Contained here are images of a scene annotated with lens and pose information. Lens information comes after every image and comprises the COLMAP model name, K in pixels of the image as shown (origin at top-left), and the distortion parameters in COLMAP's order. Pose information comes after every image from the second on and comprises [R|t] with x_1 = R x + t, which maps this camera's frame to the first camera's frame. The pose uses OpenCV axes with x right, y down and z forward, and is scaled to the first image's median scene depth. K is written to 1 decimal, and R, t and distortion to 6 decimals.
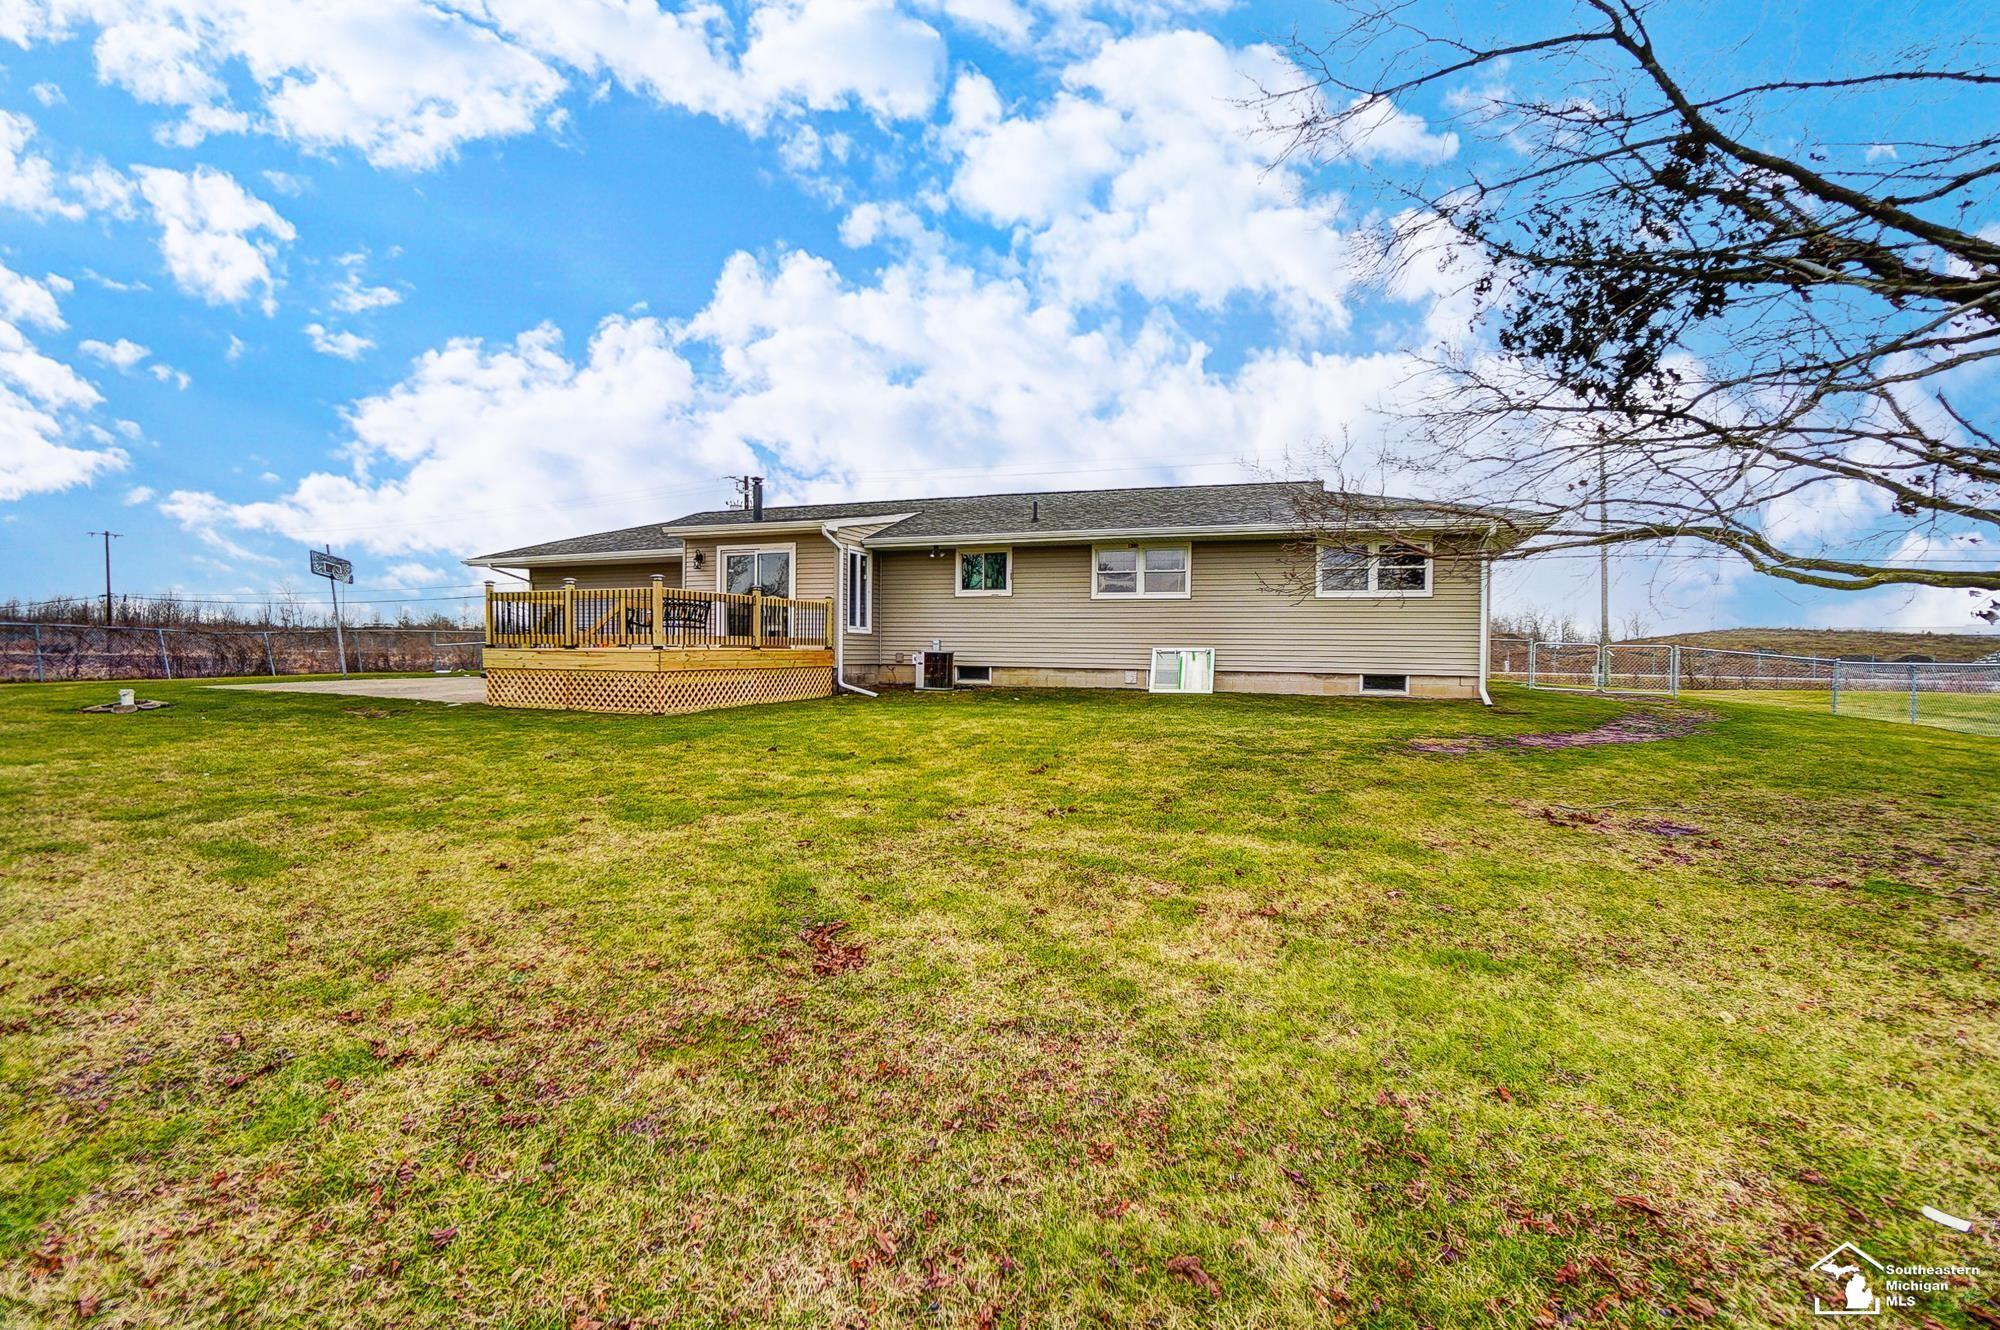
lens RADIAL K [[869.6, 0, 1000.0], [0, 869.6, 659.1], [0, 0, 1]] dist [0.000302, 0.000157]
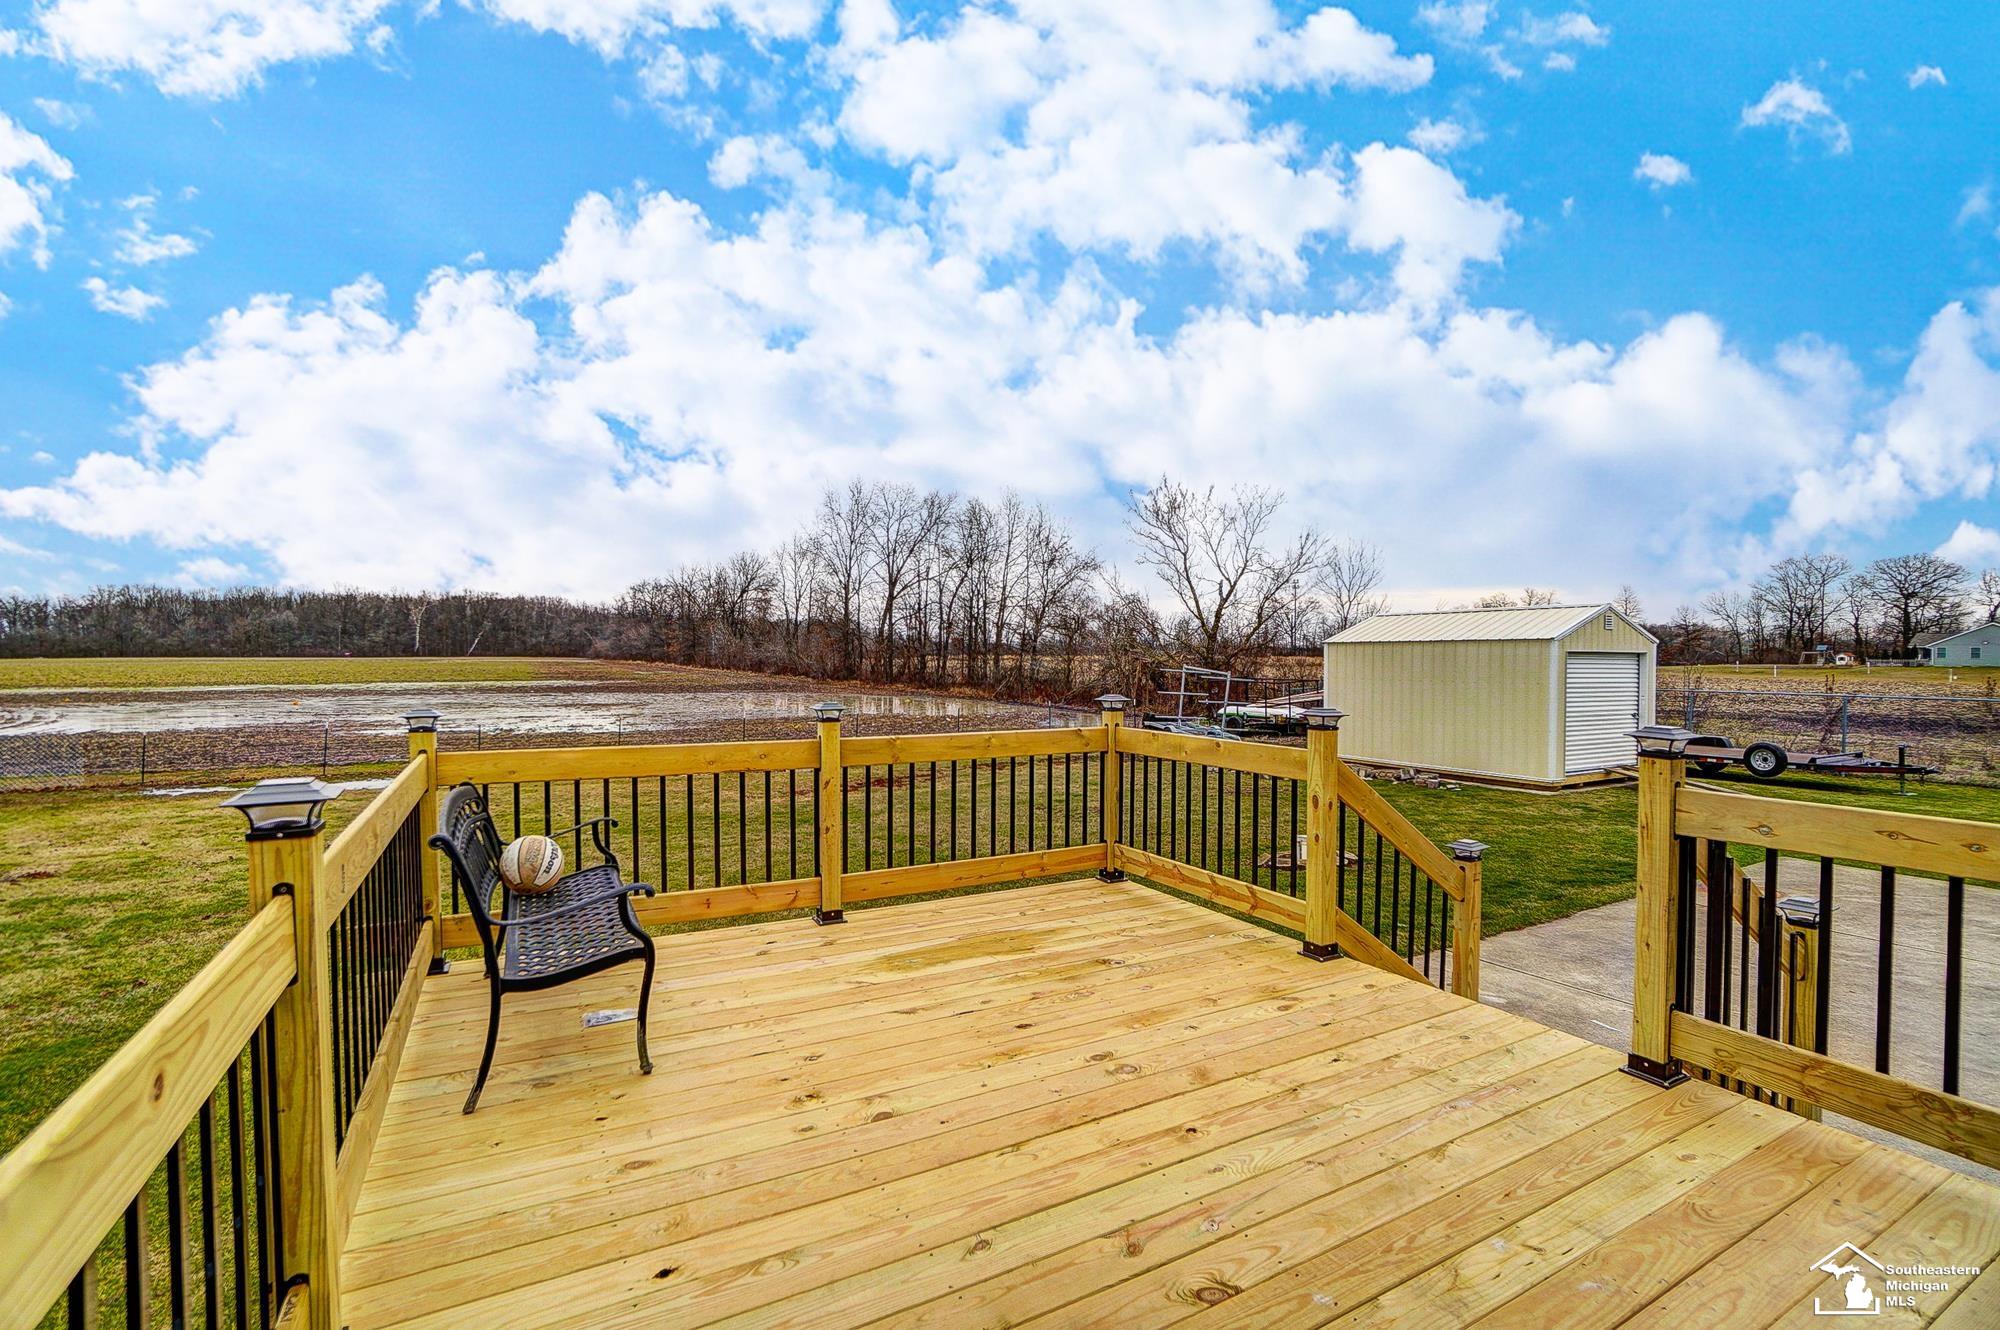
lens RADIAL K [[869.6, 0, 1001.3], [0, 869.6, 670.4], [0, 0, 1]] dist [0.000302, 0.000157]
pose [[0.993978, -0.000110, 0.109580, 0.006997], [0.000065, 1.000000, 0.000415, -0.000094], [-0.109580, -0.000405, 0.993978, 0.116919]]
